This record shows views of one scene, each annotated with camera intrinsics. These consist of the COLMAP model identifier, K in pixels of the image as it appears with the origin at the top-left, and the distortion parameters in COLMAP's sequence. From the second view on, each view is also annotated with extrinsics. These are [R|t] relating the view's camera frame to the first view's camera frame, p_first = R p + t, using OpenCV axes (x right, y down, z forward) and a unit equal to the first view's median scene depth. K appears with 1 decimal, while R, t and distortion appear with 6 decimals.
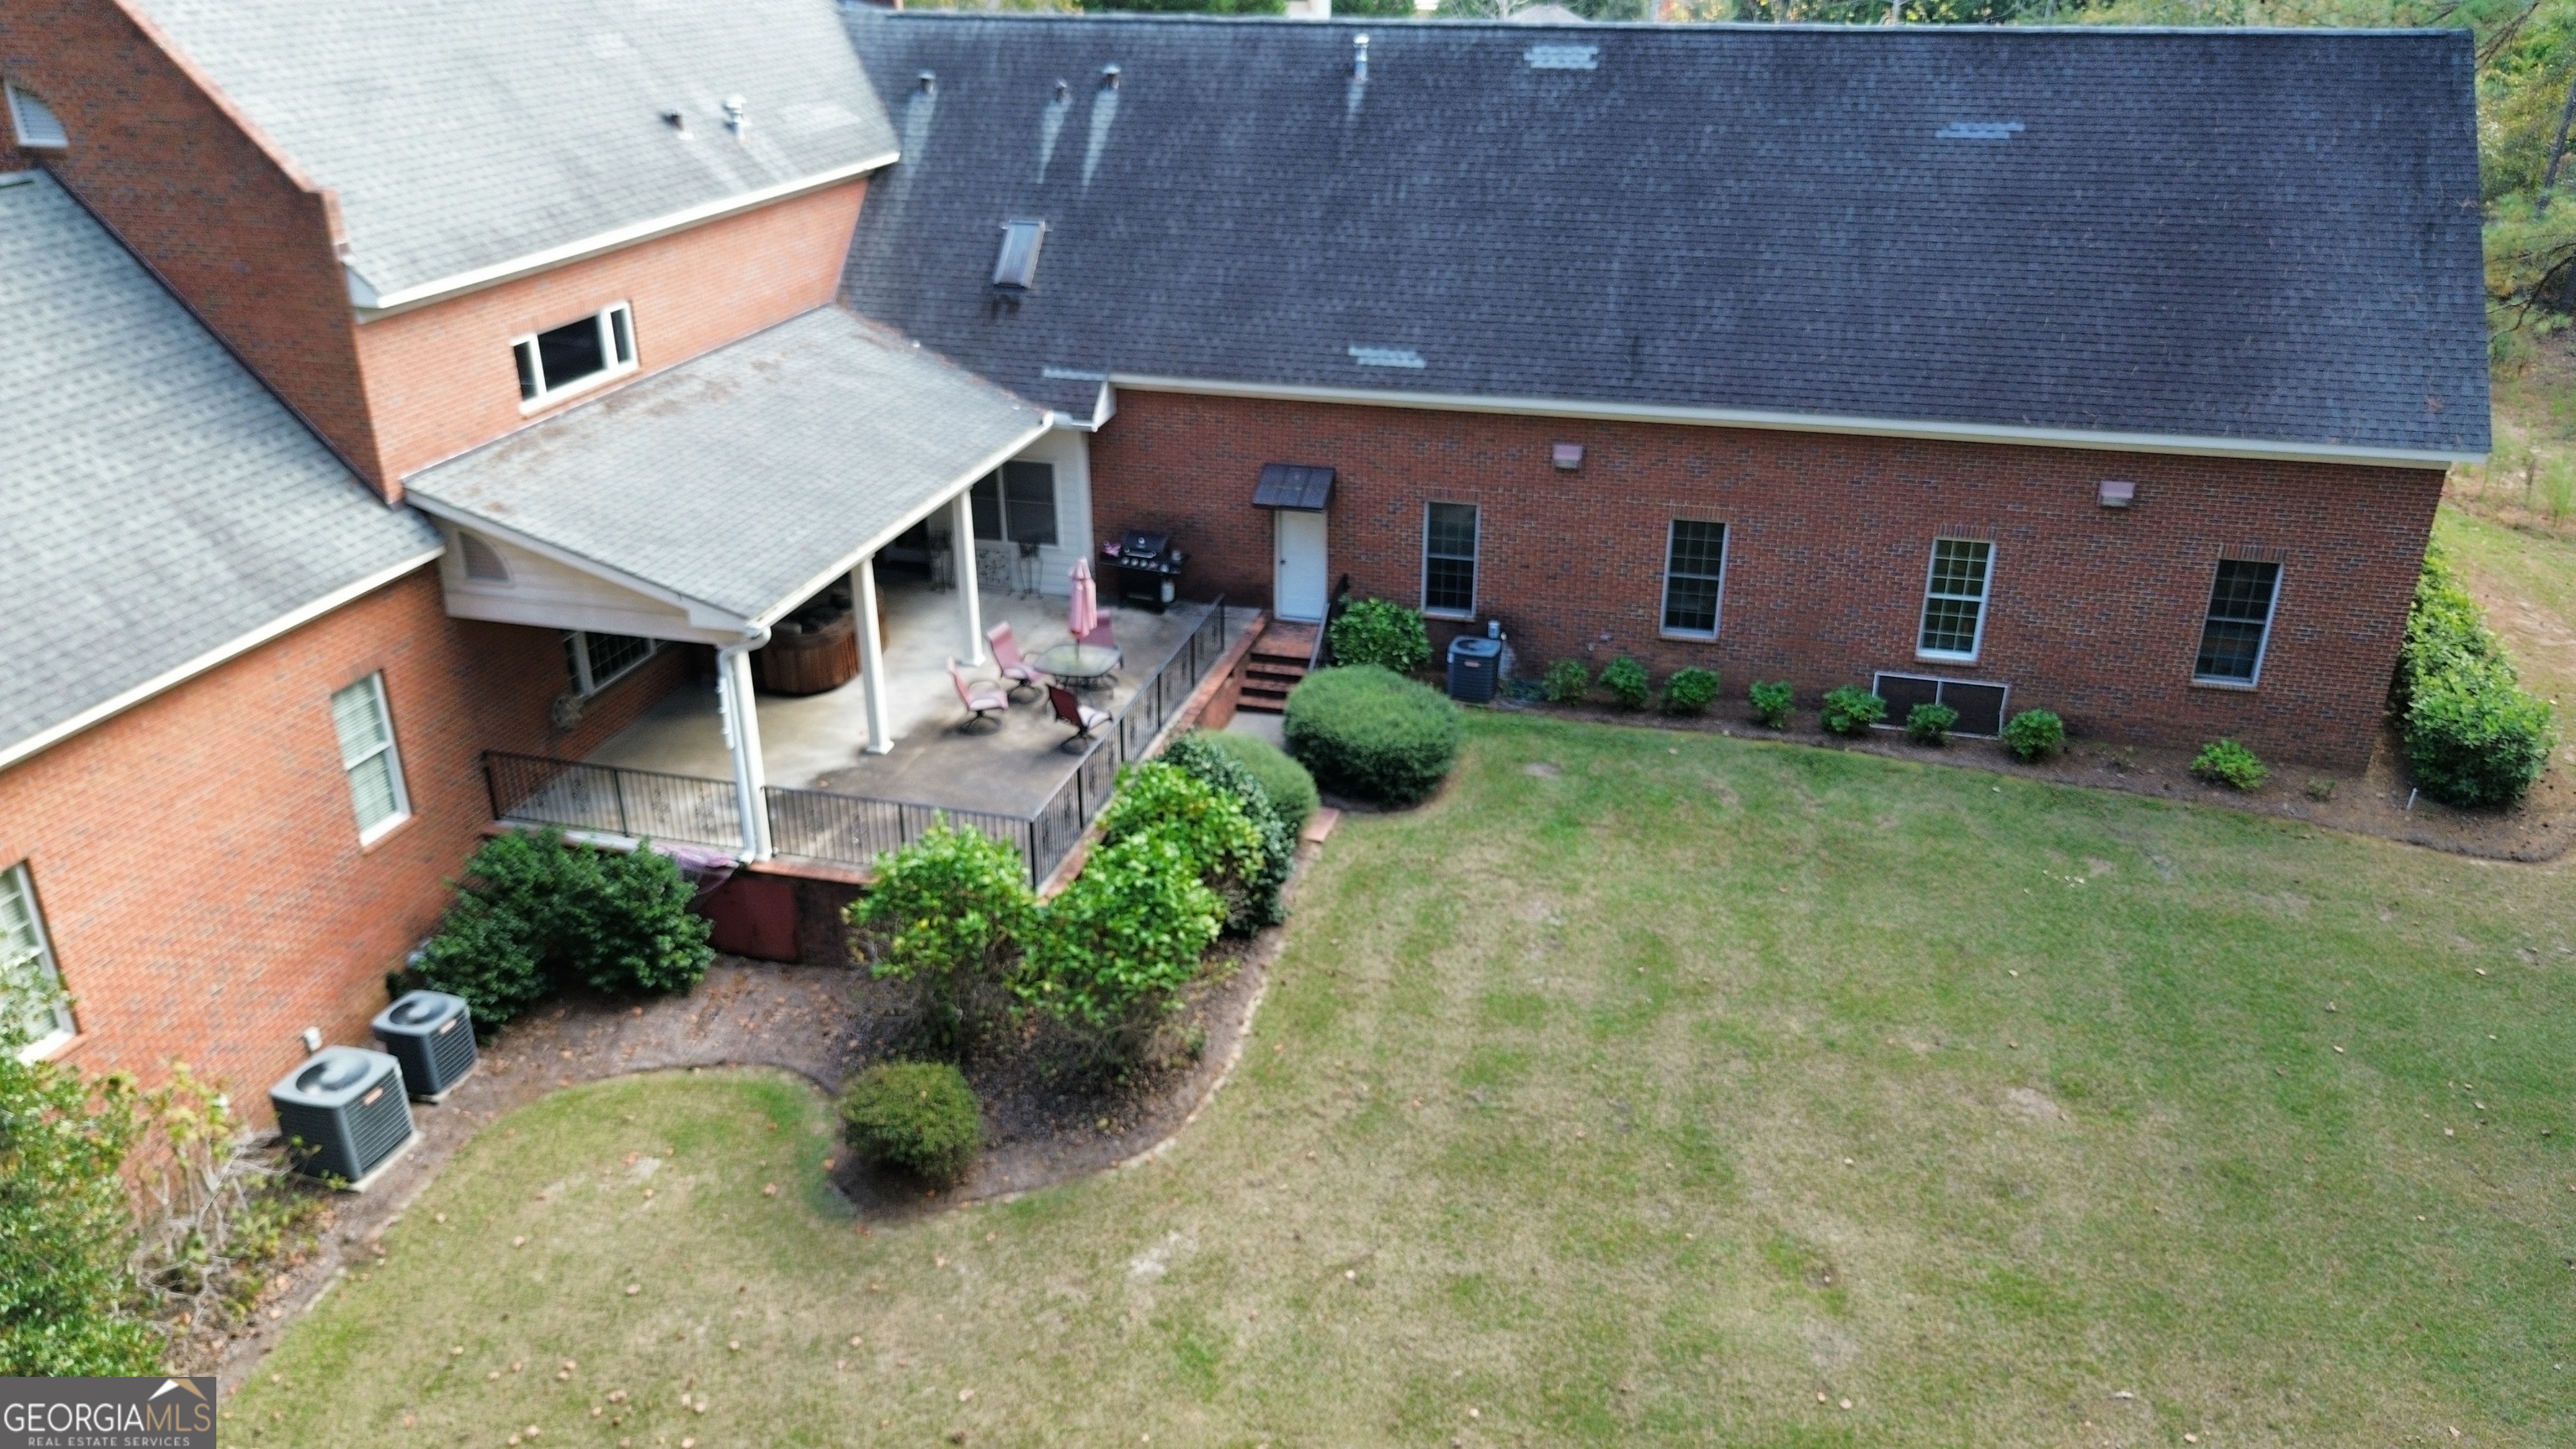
lens RADIAL K [[1879.1, 0, 1289.4], [0, 1879.1, 711.0], [0, 0, 1]] dist [0.054727, -0.056066]
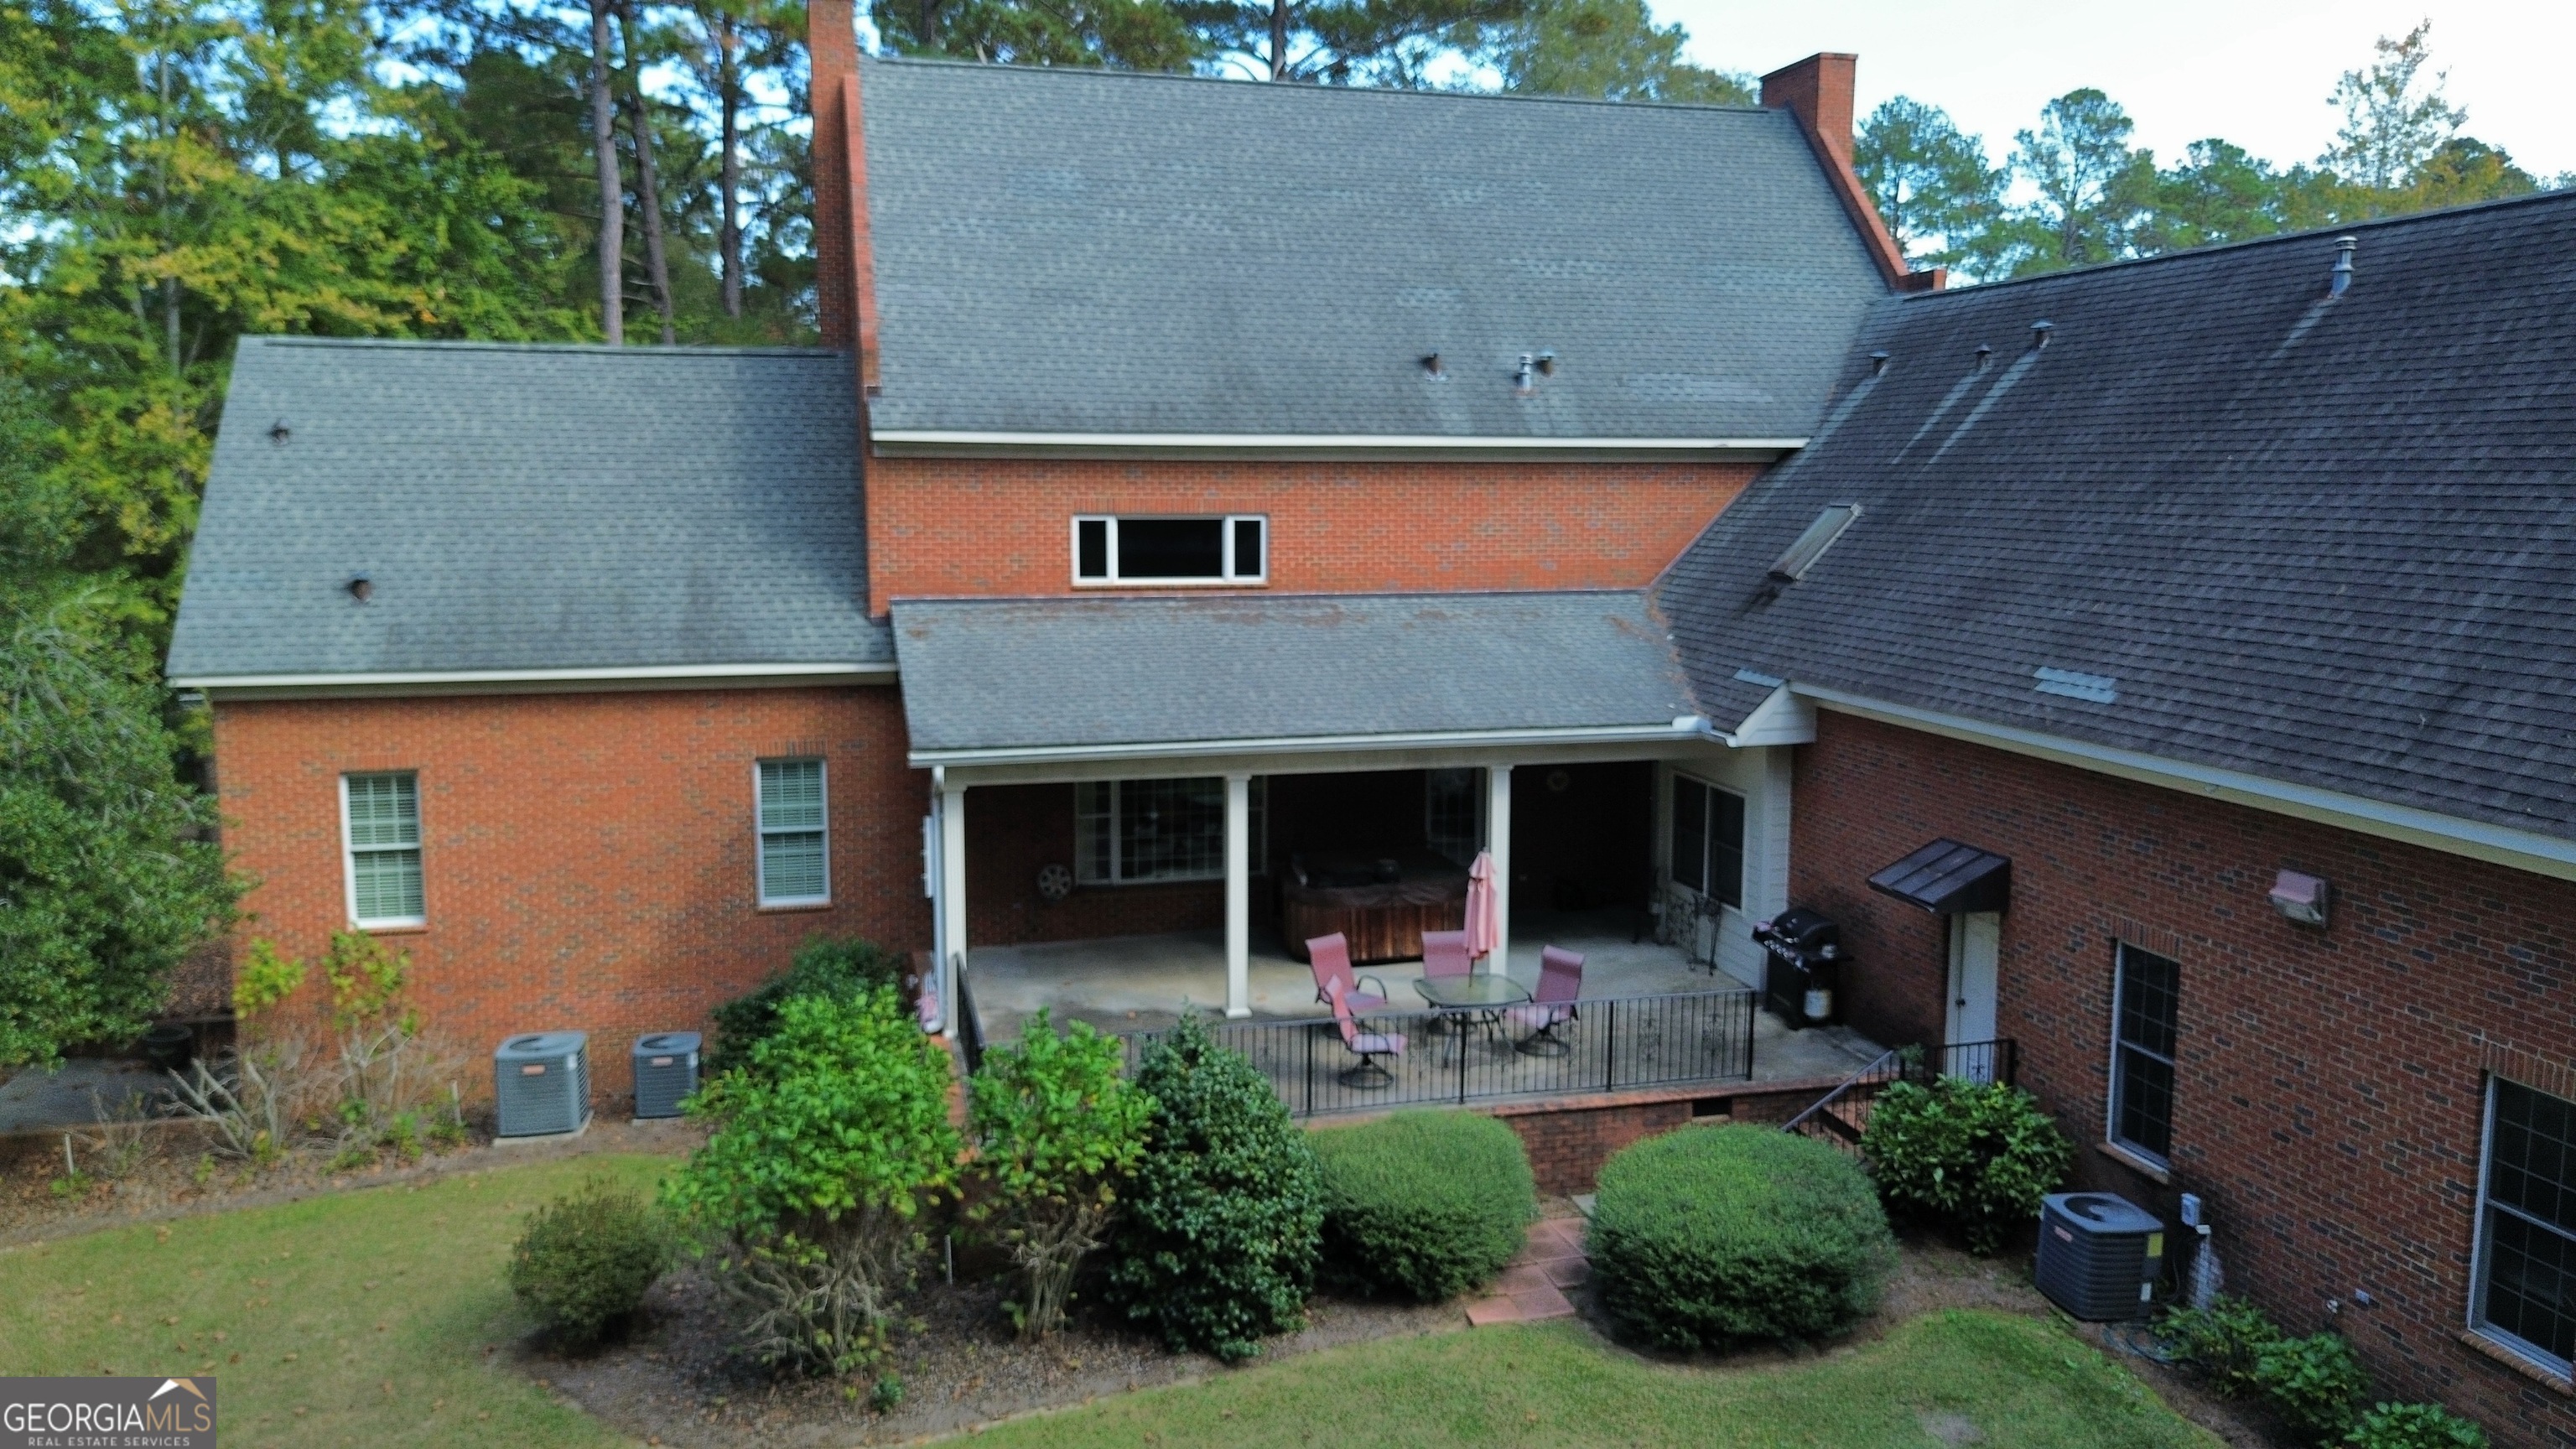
lens RADIAL K [[1879.1, 0, 1299.8], [0, 1879.1, 722.1], [0, 0, 1]] dist [0.054727, -0.056066]
pose [[0.468346, 0.111045, -0.876539, 0.466577], [-0.355649, 0.931844, -0.071976, -0.045919], [0.808806, 0.345450, 0.475918, 0.517791]]
